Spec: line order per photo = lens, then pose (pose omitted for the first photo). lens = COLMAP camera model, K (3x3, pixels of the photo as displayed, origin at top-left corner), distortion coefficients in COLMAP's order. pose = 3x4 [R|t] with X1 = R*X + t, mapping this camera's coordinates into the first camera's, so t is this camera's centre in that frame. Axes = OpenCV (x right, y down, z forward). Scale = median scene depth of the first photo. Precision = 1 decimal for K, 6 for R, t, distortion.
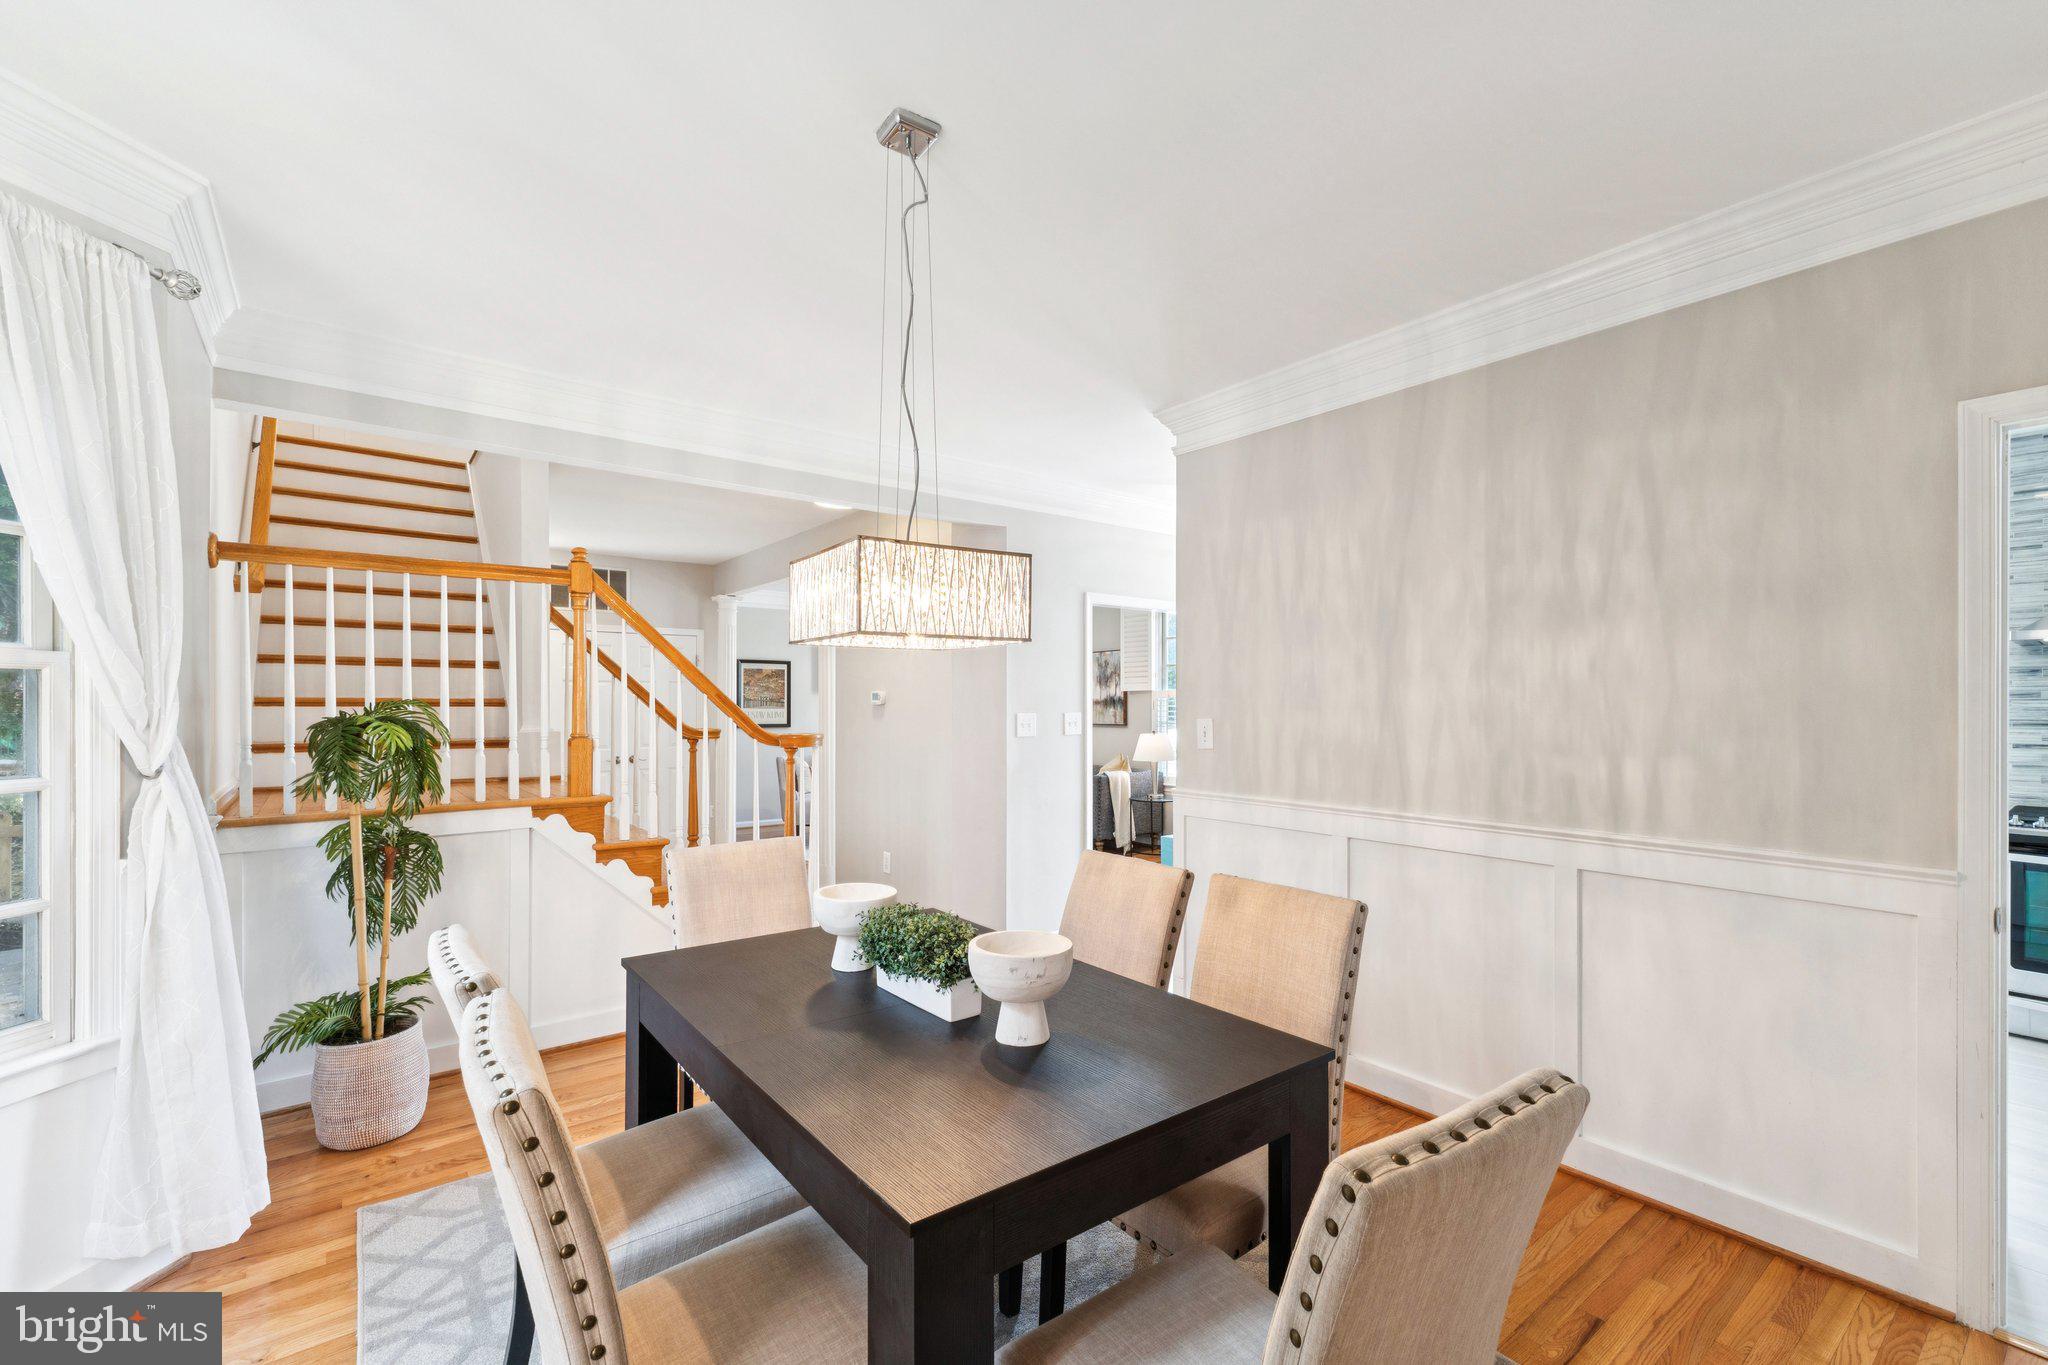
lens RADIAL K [[874.1, 0, 1028.4], [0, 874.1, 702.5], [0, 0, 1]] dist [0.001043, 0.000124]
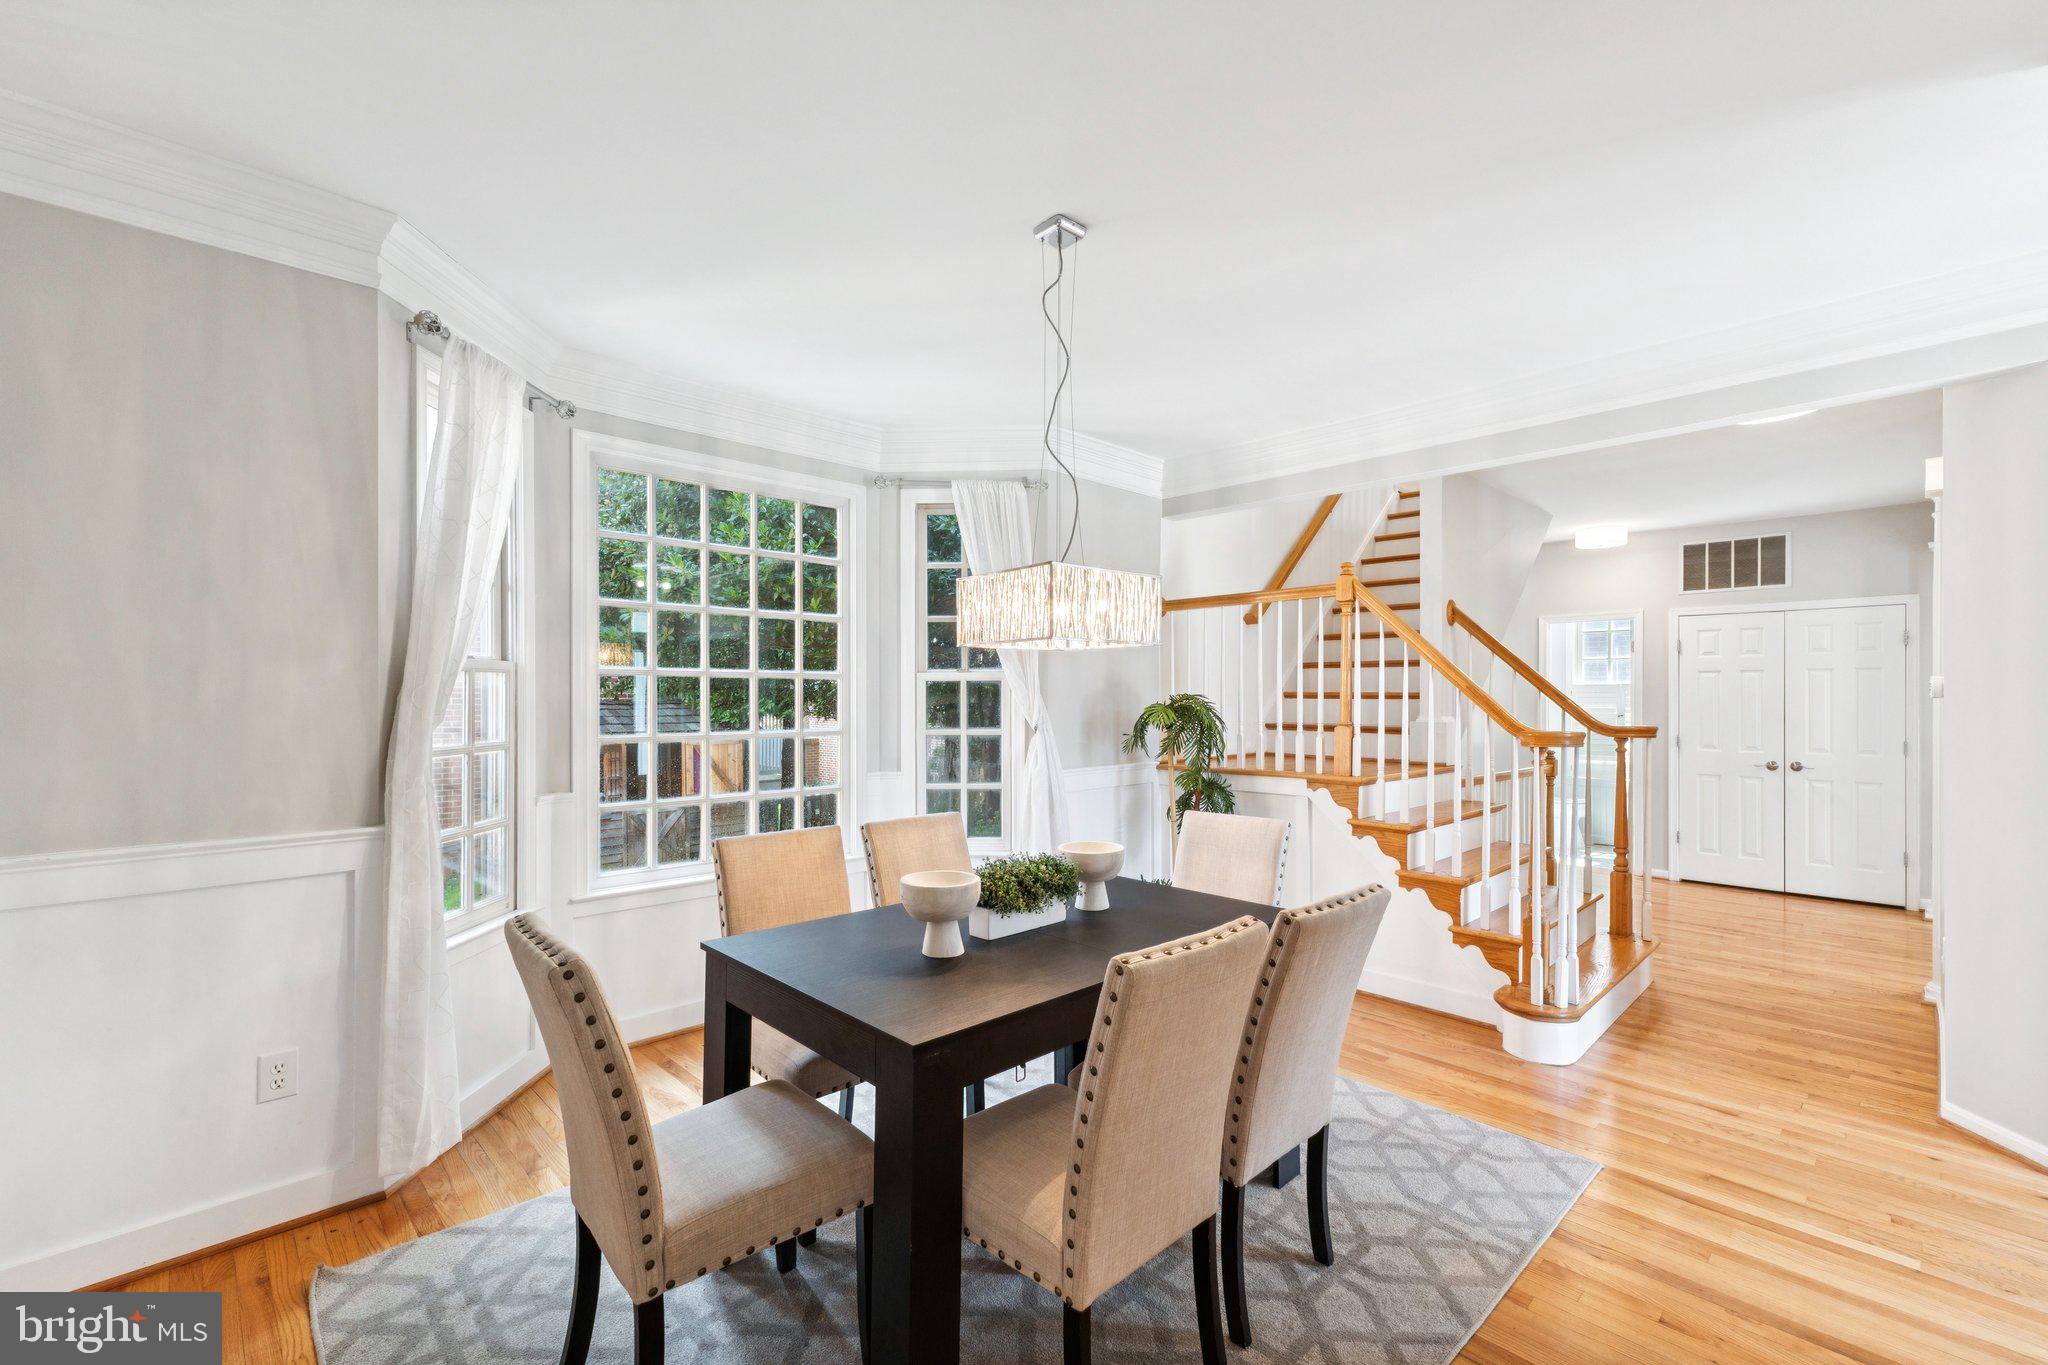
lens RADIAL K [[874.1, 0, 1028.4], [0, 874.1, 702.5], [0, 0, 1]] dist [0.001043, 0.000124]
pose [[0.102569, 0.003786, -0.994719, 0.575290], [-0.000089, 0.999993, 0.003797, 0.005635], [0.994726, -0.000301, 0.102569, 0.445374]]
